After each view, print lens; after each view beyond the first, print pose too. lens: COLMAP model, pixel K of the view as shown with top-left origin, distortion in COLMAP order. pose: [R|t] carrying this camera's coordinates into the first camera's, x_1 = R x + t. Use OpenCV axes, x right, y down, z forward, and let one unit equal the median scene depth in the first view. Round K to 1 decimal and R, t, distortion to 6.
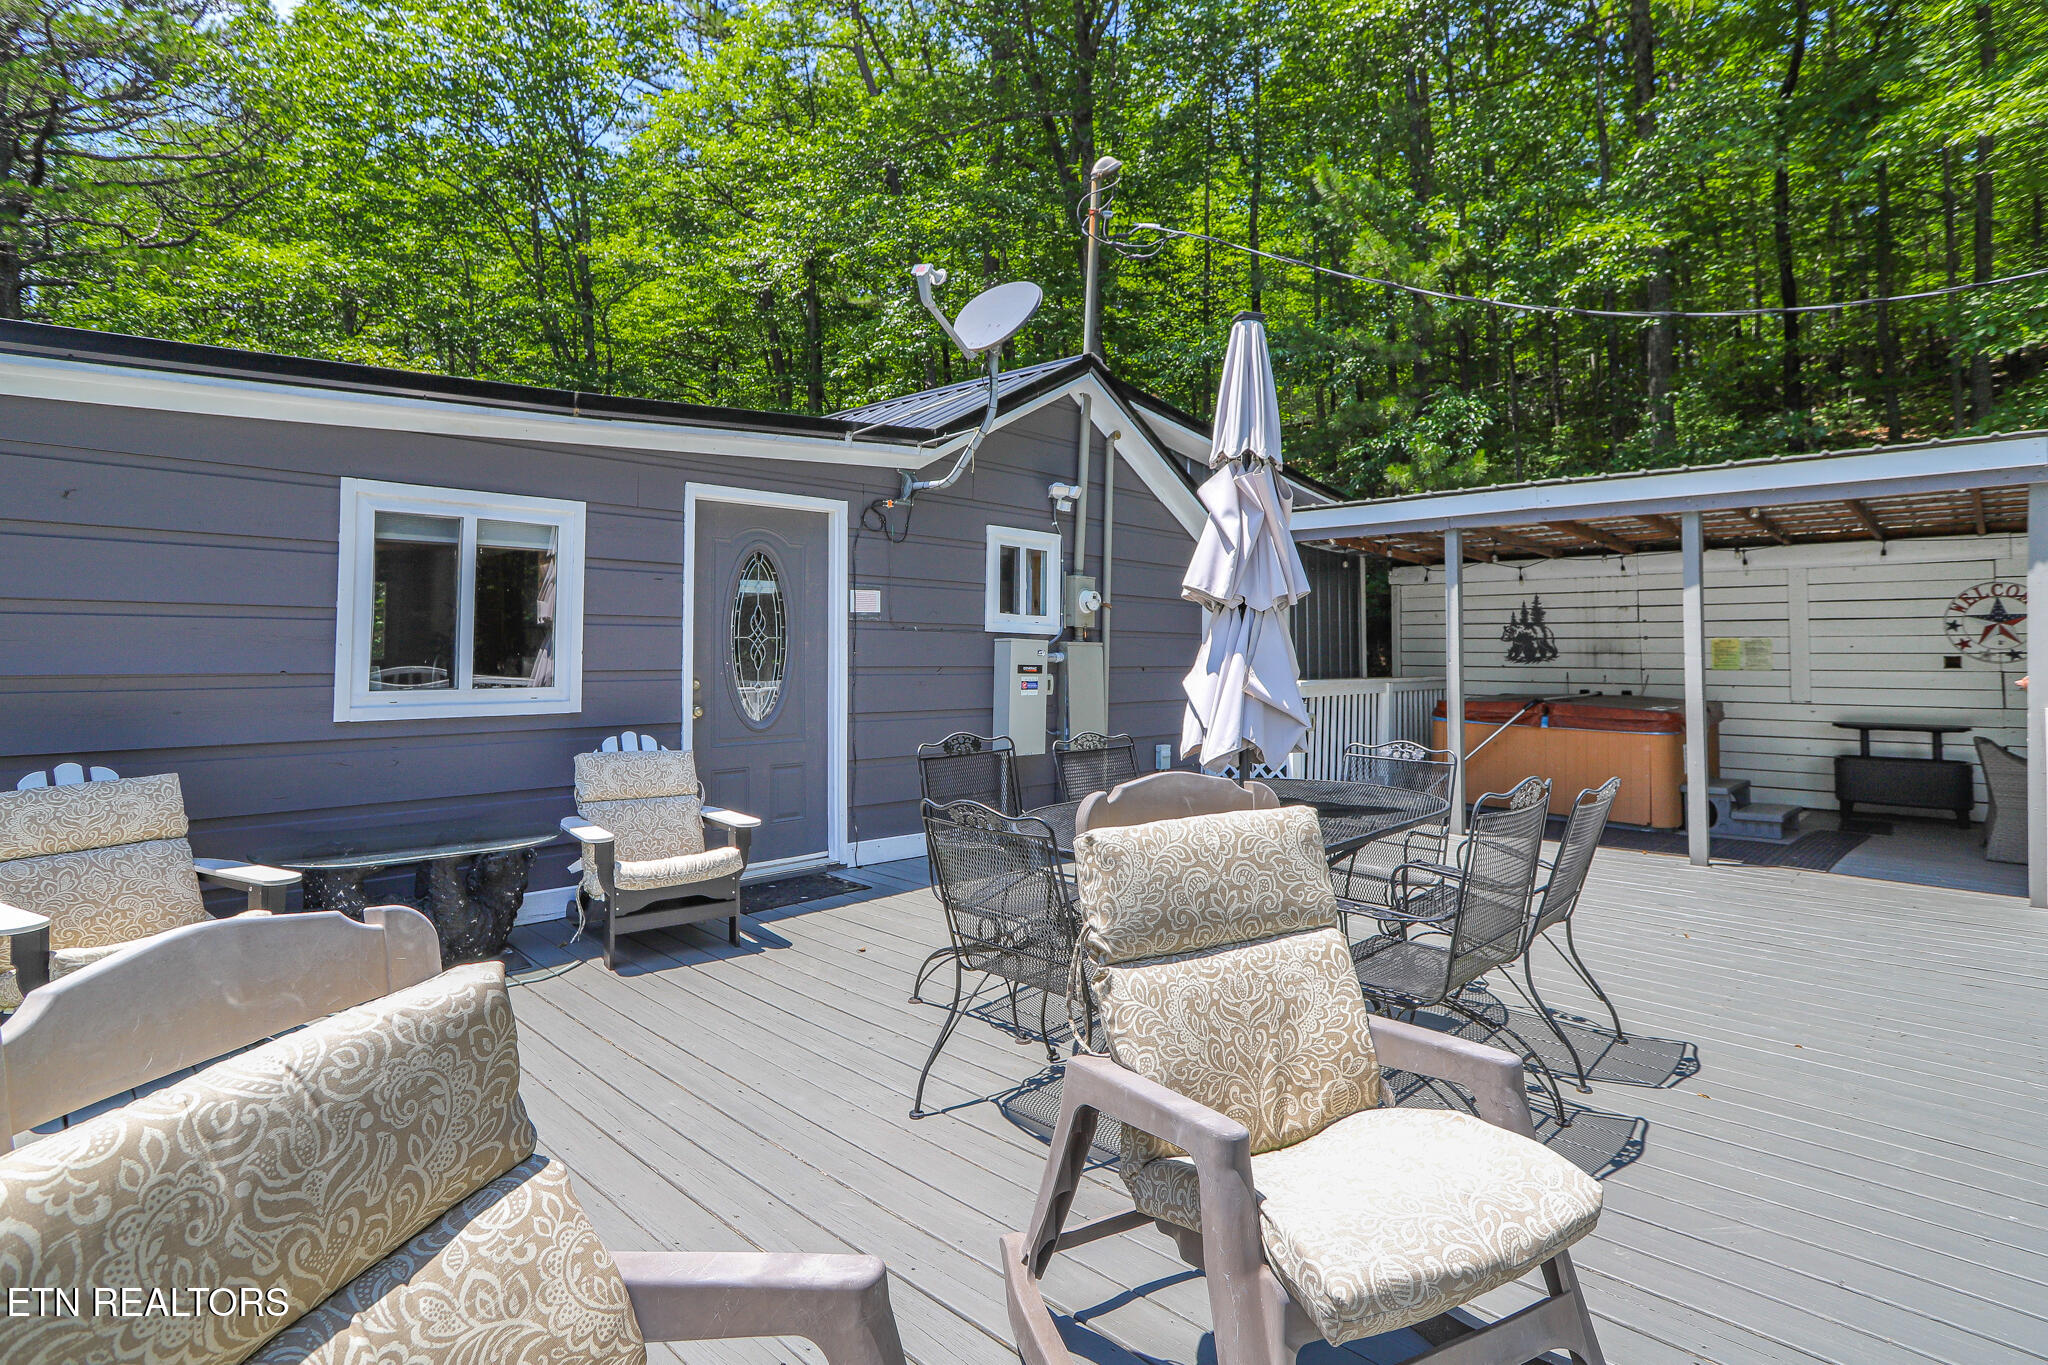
lens RADIAL K [[1054.8, 0, 1070.2], [0, 1054.8, 601.6], [0, 0, 1]] dist [-0.006085, -0.000792]
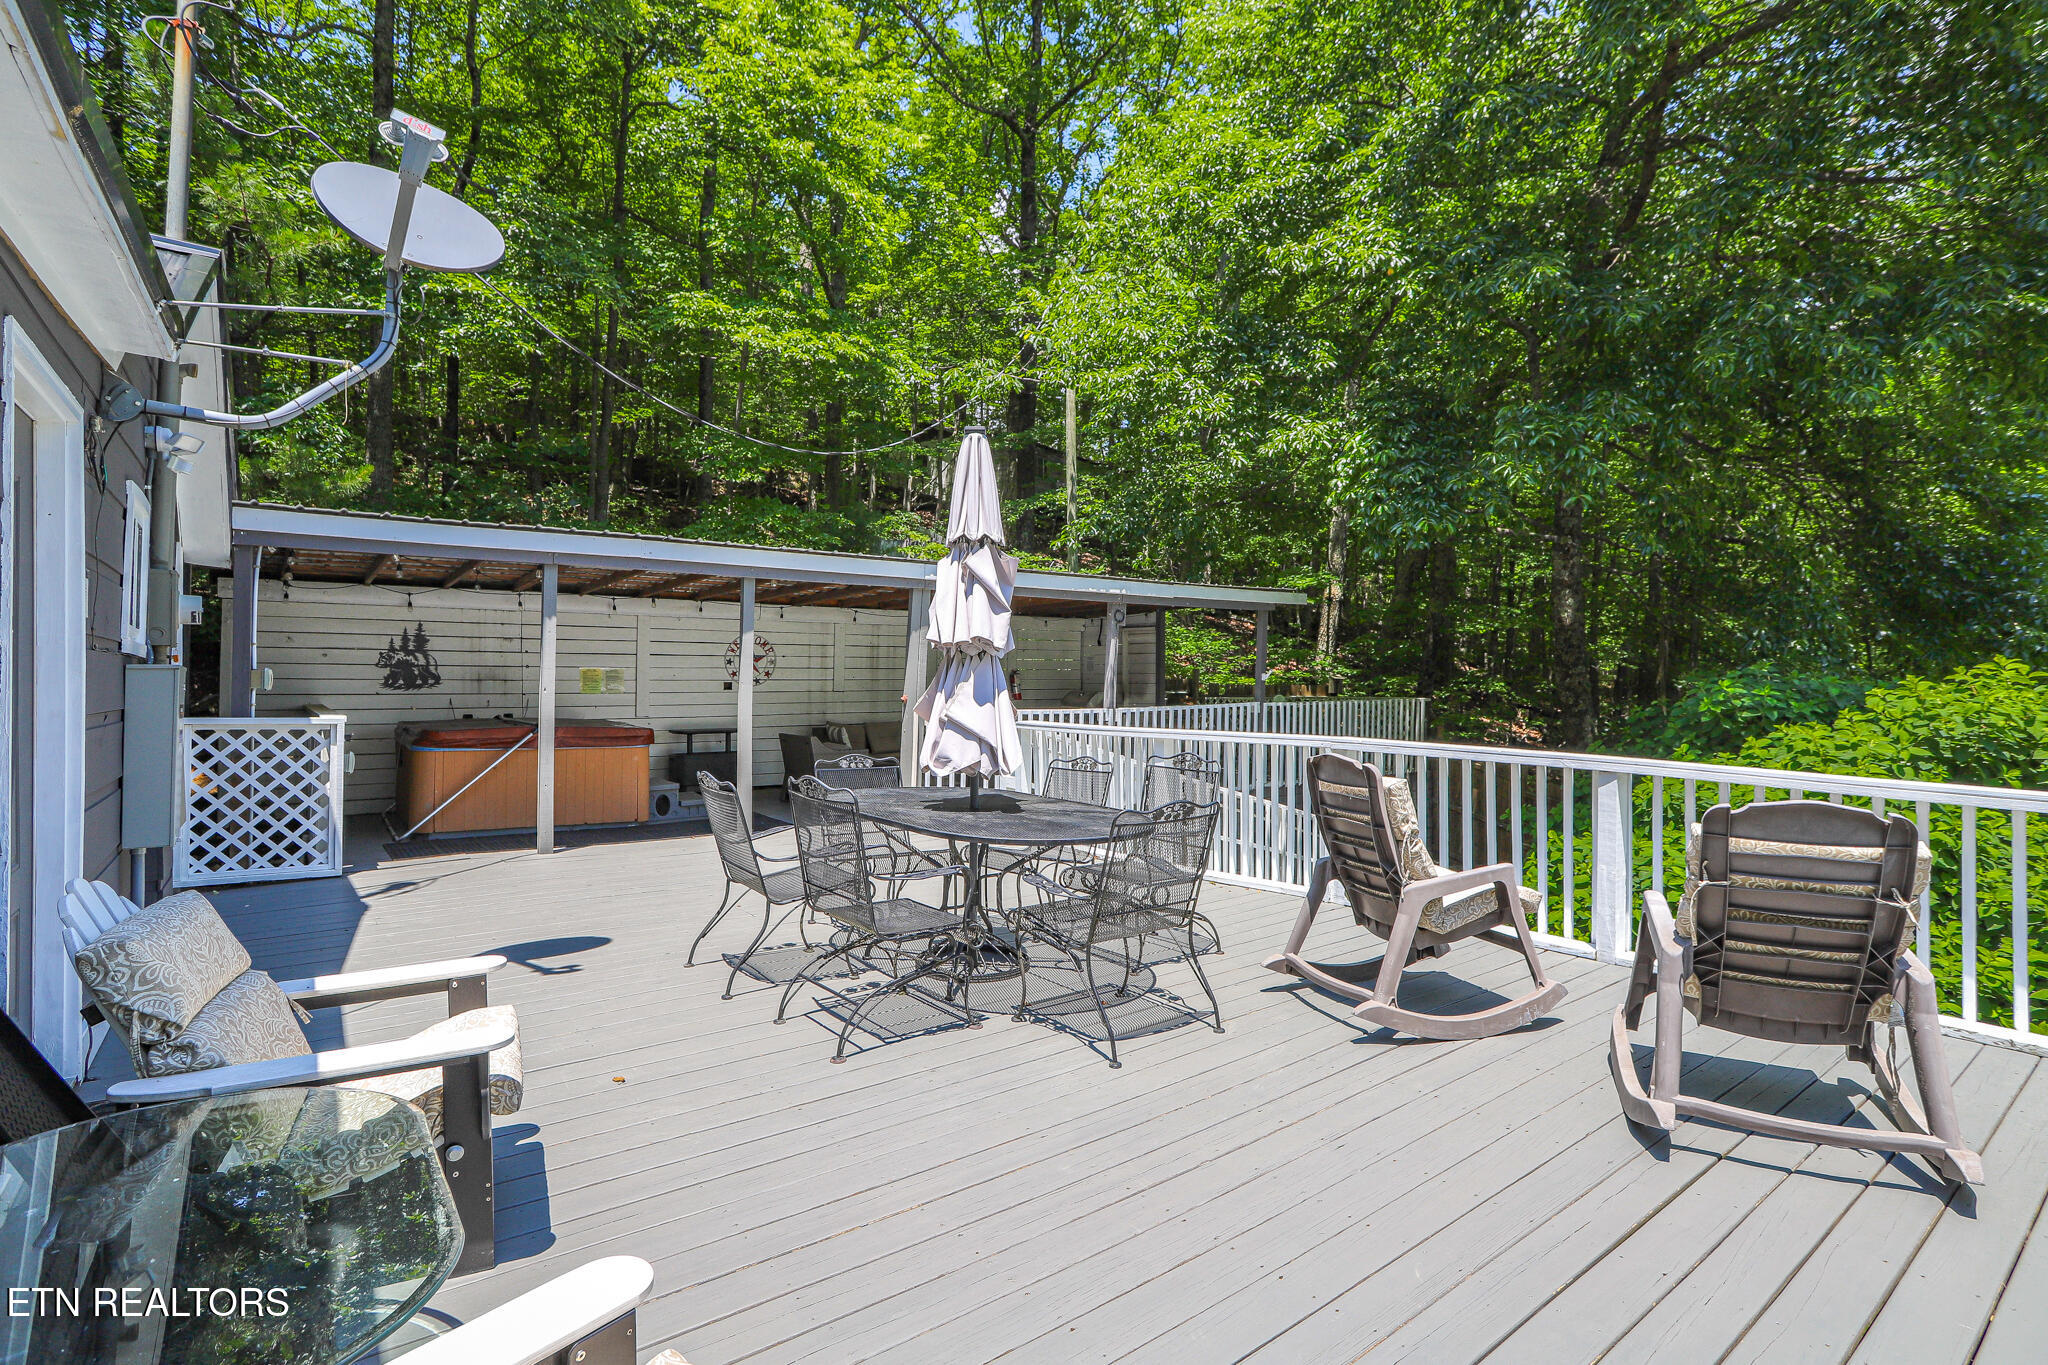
lens RADIAL K [[1002.1, 0, 1013.1], [0, 1002.1, 673.7], [0, 0, 1]] dist [-0.063370, 0.049122]
pose [[0.161353, 0.004838, 0.986885, -0.417770], [-0.048750, 0.998806, 0.003074, 0.013110], [-0.985692, -0.048606, 0.161396, 0.308375]]
